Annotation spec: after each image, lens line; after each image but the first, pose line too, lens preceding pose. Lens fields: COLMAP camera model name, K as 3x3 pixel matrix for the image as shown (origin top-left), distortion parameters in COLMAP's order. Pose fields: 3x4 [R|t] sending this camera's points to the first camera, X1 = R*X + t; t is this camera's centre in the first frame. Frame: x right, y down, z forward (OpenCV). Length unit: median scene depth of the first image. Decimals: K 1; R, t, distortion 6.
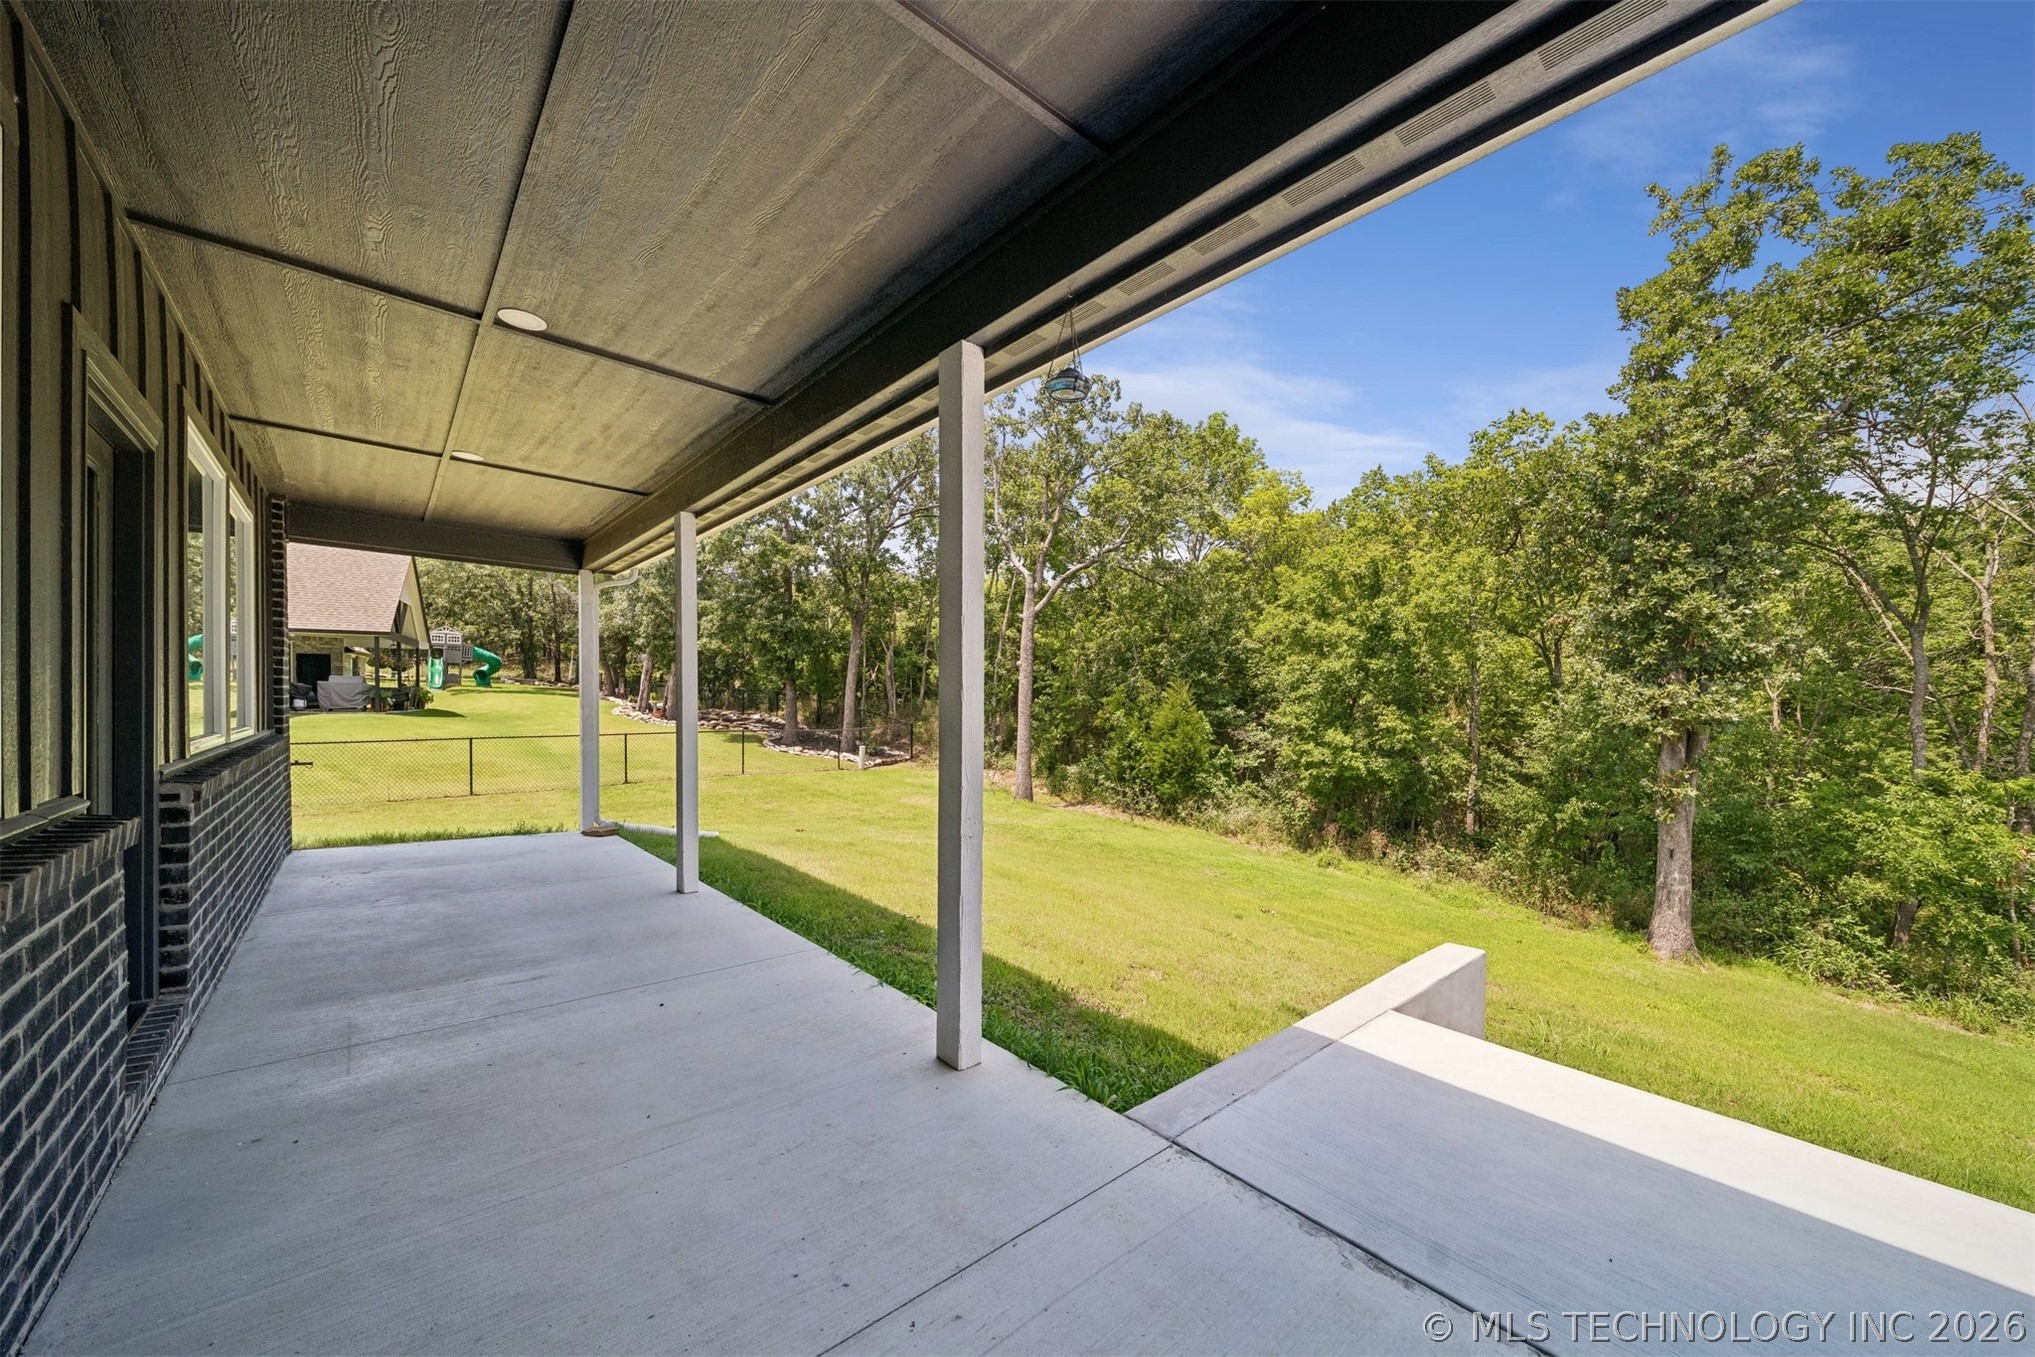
lens RADIAL K [[750.6, 0, 1059.1], [0, 750.6, 707.7], [0, 0, 1]] dist [-0.006389, -0.000101]
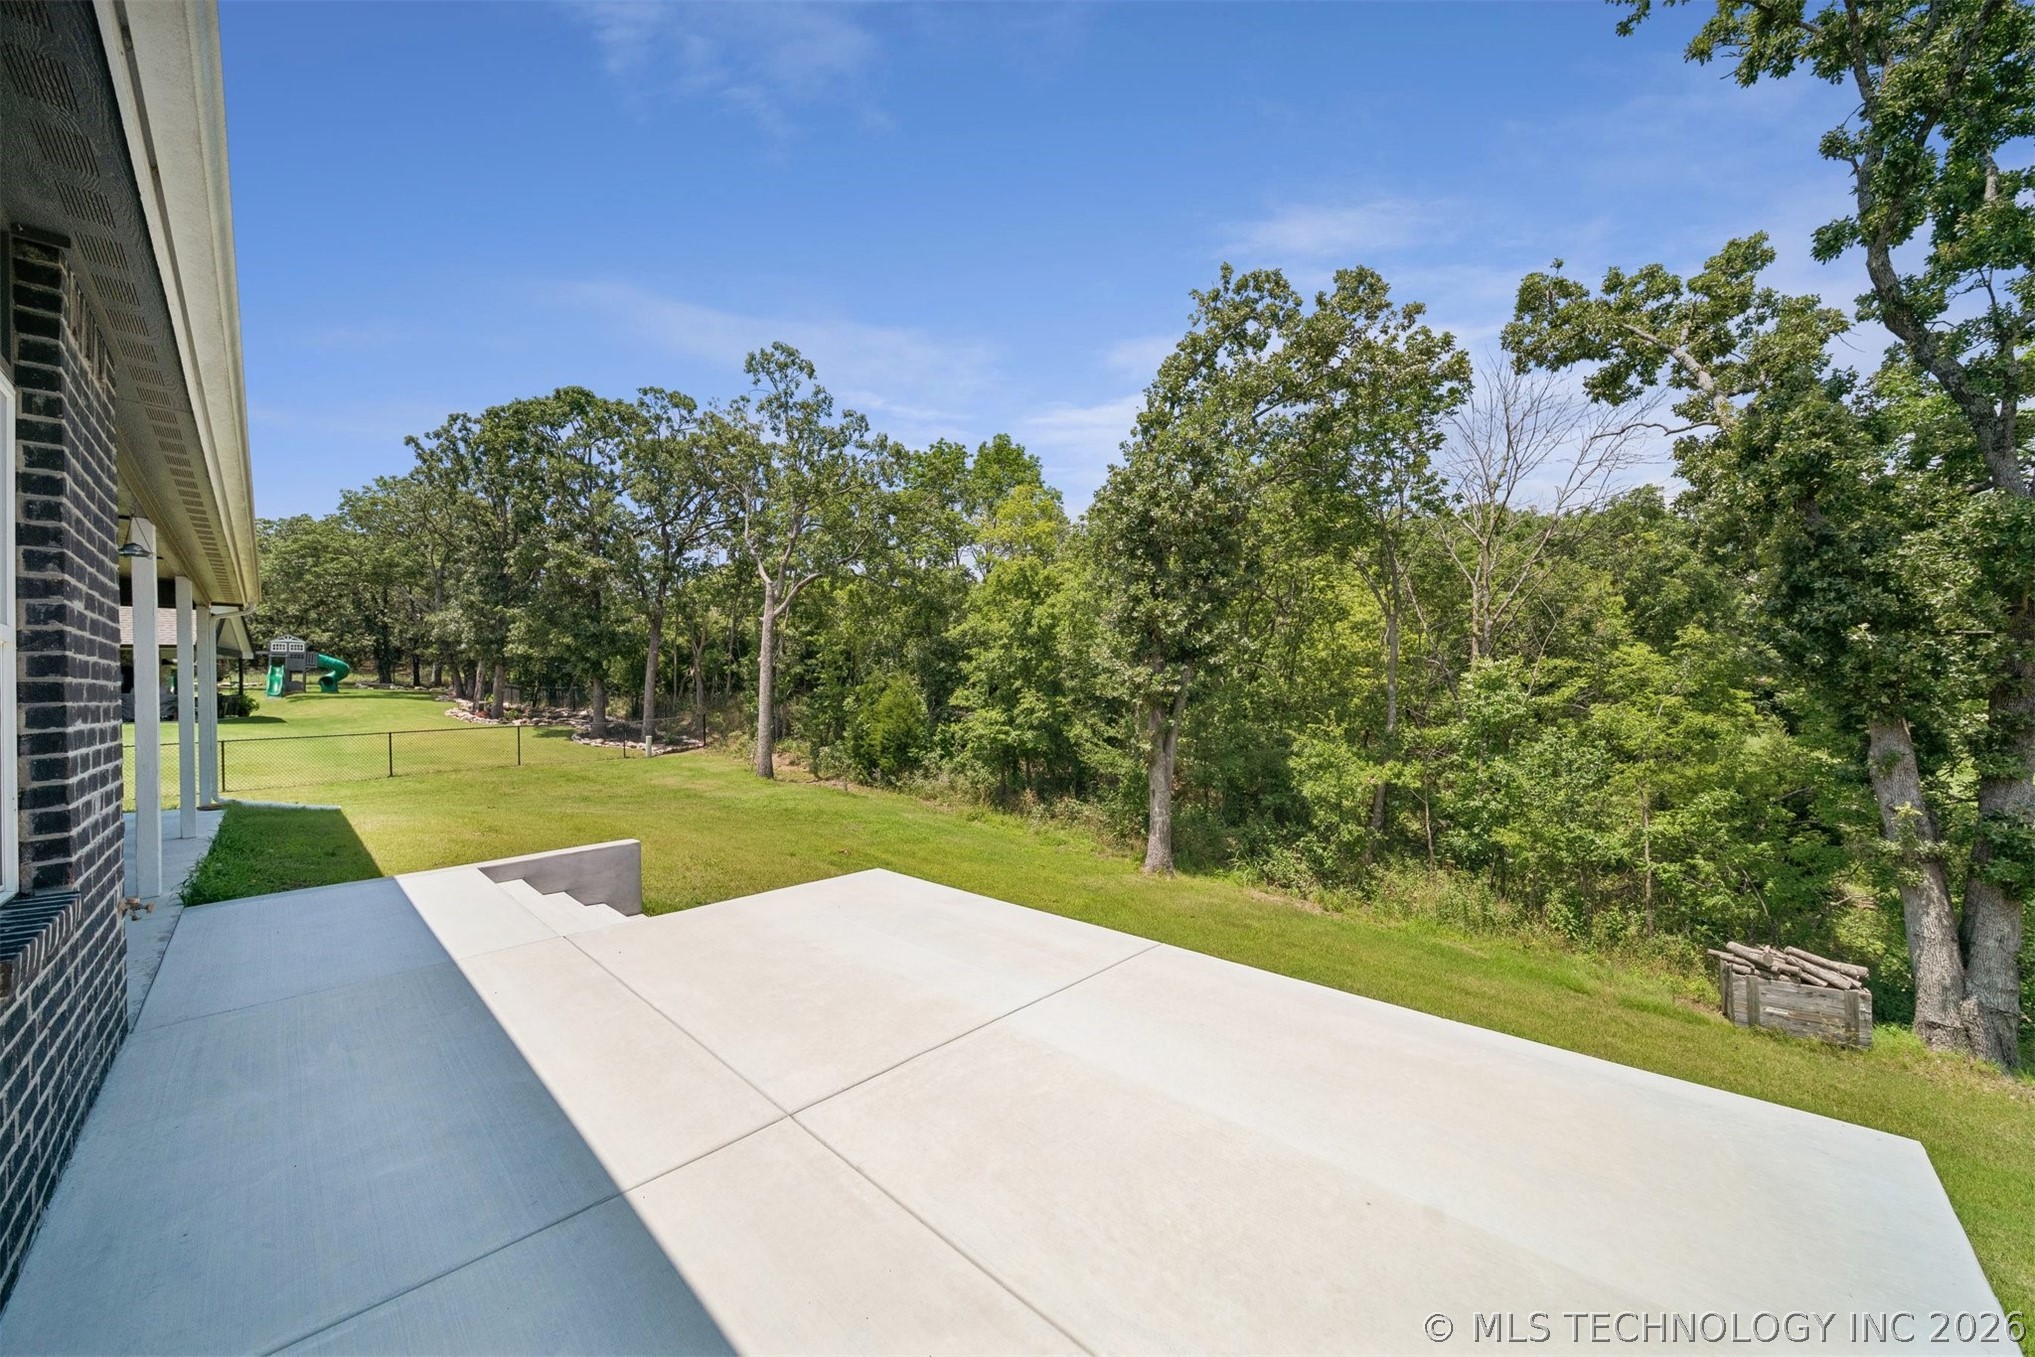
lens RADIAL K [[717.6, 0, 1034.4], [0, 717.6, 668.6], [0, 0, 1]] dist [-0.001924, -0.000546]
pose [[0.995937, -0.029523, 0.085081, 0.188007], [0.032393, 0.998945, -0.032548, 0.002865], [-0.084030, 0.035171, 0.995842, -0.097123]]
